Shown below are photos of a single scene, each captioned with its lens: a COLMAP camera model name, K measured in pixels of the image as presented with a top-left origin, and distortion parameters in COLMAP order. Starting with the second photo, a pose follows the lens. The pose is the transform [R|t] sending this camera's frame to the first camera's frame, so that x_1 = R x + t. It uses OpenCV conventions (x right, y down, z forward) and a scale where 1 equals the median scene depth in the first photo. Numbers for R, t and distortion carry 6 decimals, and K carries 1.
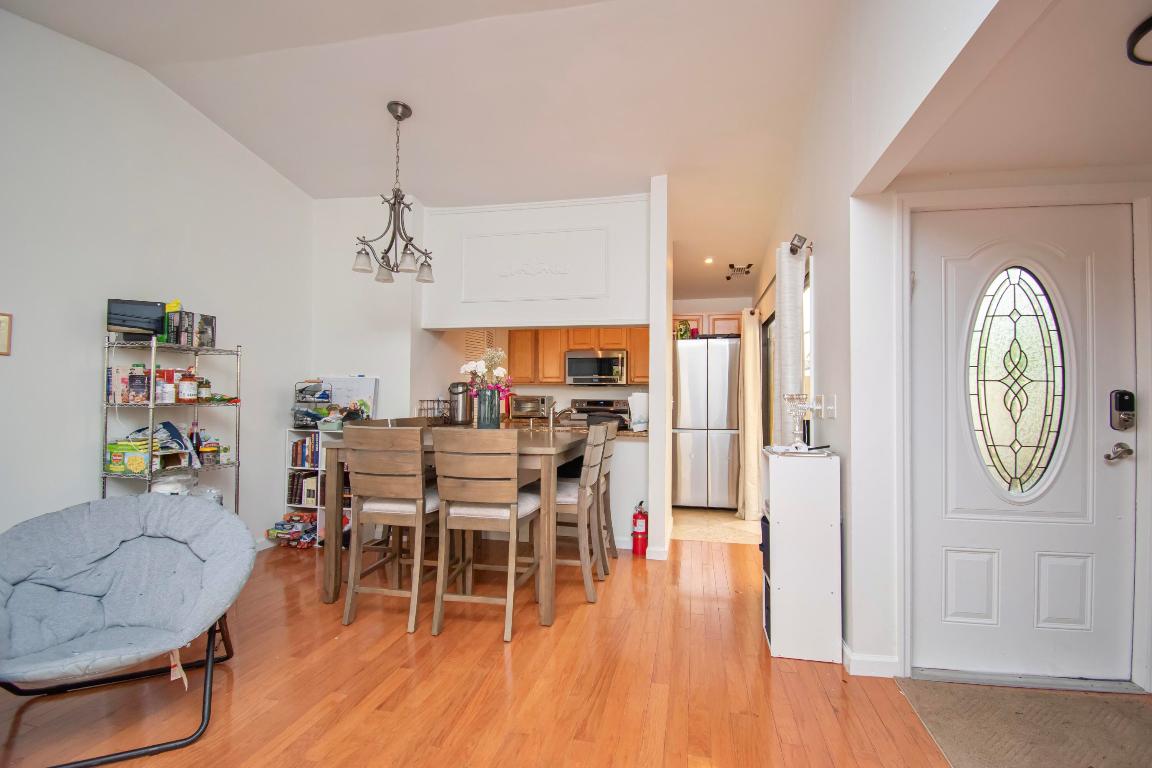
lens RADIAL K [[526.8, 0, 580.3], [0, 526.8, 386.6], [0, 0, 1]] dist [0.000833, 0.000030]
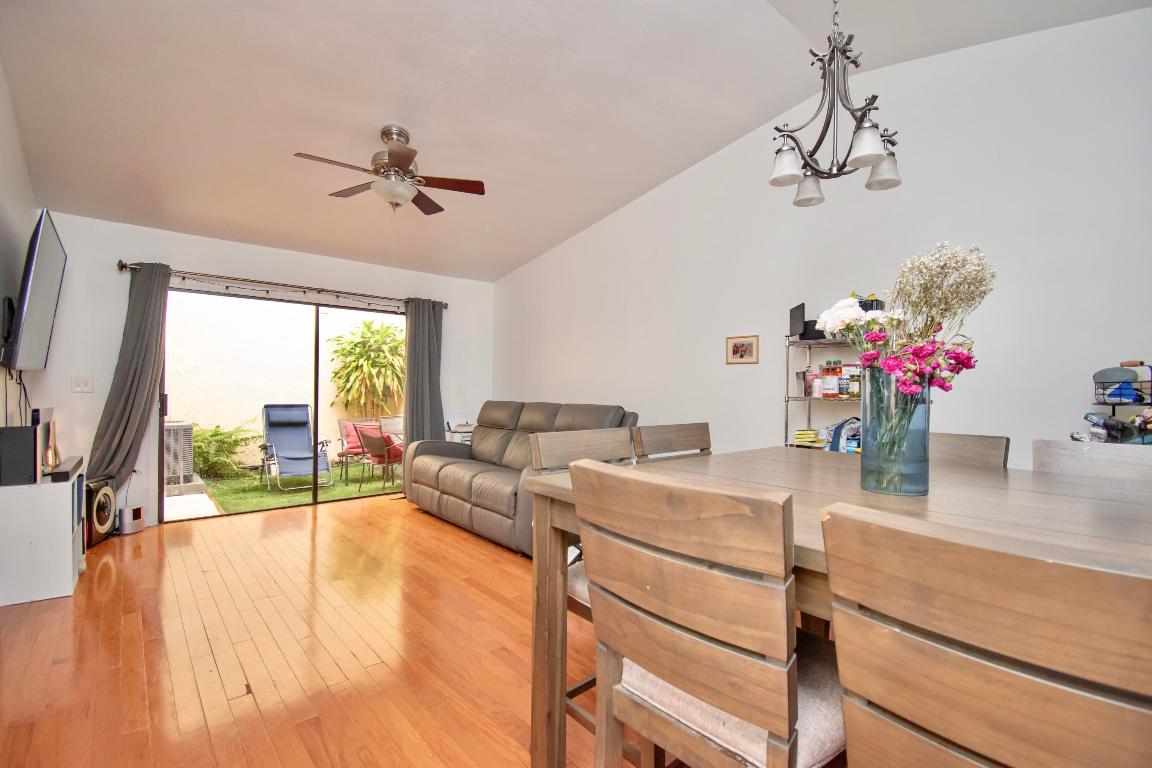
lens RADIAL K [[526.8, 0, 577.0], [0, 526.8, 387.1], [0, 0, 1]] dist [0.000833, 0.000030]
pose [[0.788804, -0.004999, -0.614624, -0.214951], [0.016616, 0.999775, 0.013194, 0.012268], [0.614420, -0.020620, 0.788710, 0.339869]]
